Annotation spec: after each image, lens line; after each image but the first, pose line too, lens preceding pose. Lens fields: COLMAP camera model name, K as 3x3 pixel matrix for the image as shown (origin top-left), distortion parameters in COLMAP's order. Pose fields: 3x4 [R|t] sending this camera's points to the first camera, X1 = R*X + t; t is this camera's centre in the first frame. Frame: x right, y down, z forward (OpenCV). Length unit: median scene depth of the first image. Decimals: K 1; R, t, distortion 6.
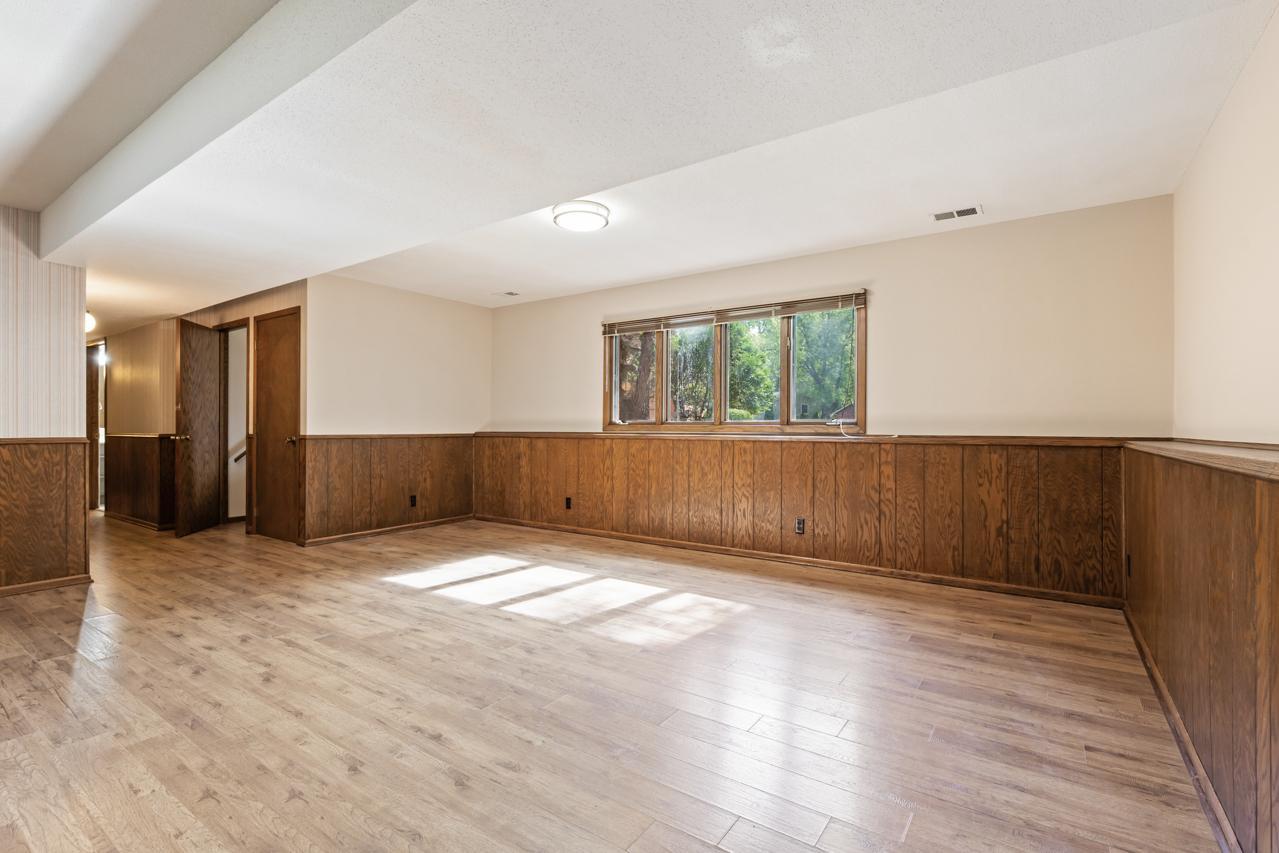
lens RADIAL K [[596.0, 0, 636.1], [0, 596.0, 423.2], [0, 0, 1]] dist [-0.003644, -0.000472]
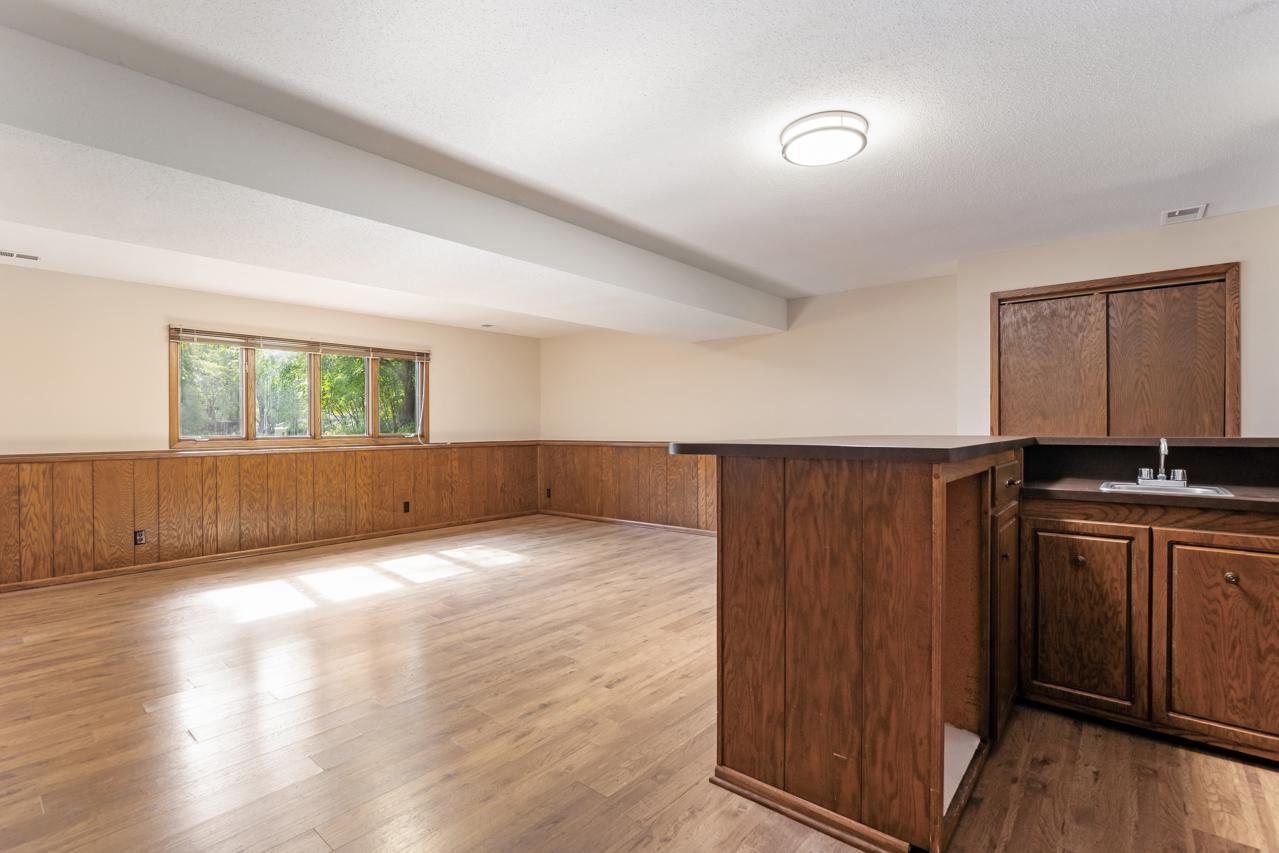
lens RADIAL K [[596.0, 0, 636.1], [0, 596.0, 423.2], [0, 0, 1]] dist [-0.003644, -0.000472]
pose [[0.092242, 0.002124, 0.995734, -1.210805], [0.000202, 0.999998, -0.002152, -0.031985], [-0.995737, 0.000400, 0.092241, 0.325173]]
